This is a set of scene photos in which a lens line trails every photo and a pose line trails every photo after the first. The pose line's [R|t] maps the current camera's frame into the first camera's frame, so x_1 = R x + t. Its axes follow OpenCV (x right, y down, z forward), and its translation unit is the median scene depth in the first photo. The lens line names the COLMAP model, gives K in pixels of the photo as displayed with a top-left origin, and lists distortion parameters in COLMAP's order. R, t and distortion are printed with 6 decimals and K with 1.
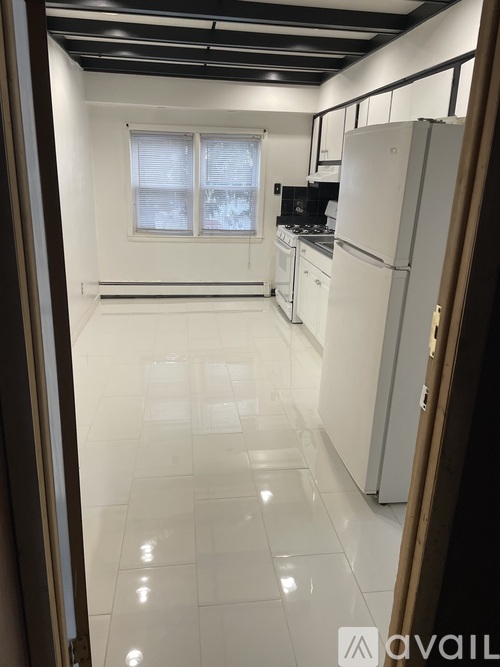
lens RADIAL K [[509.2, 0, 250.1], [0, 509.2, 327.8], [0, 0, 1]] dist [0.063190, -0.049610]
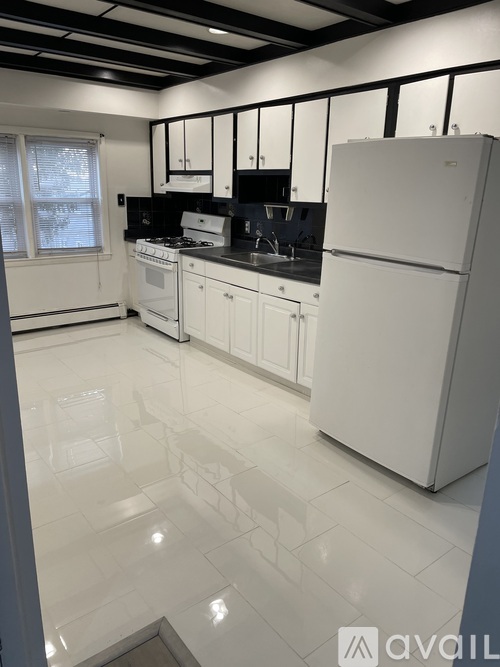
lens RADIAL K [[509.2, 0, 251.3], [0, 509.2, 340.2], [0, 0, 1]] dist [0.063190, -0.049610]
pose [[0.866263, -0.152669, 0.475689, -0.227420], [0.148575, 0.987809, 0.046464, -0.033404], [-0.476983, 0.030425, 0.878386, 0.095203]]
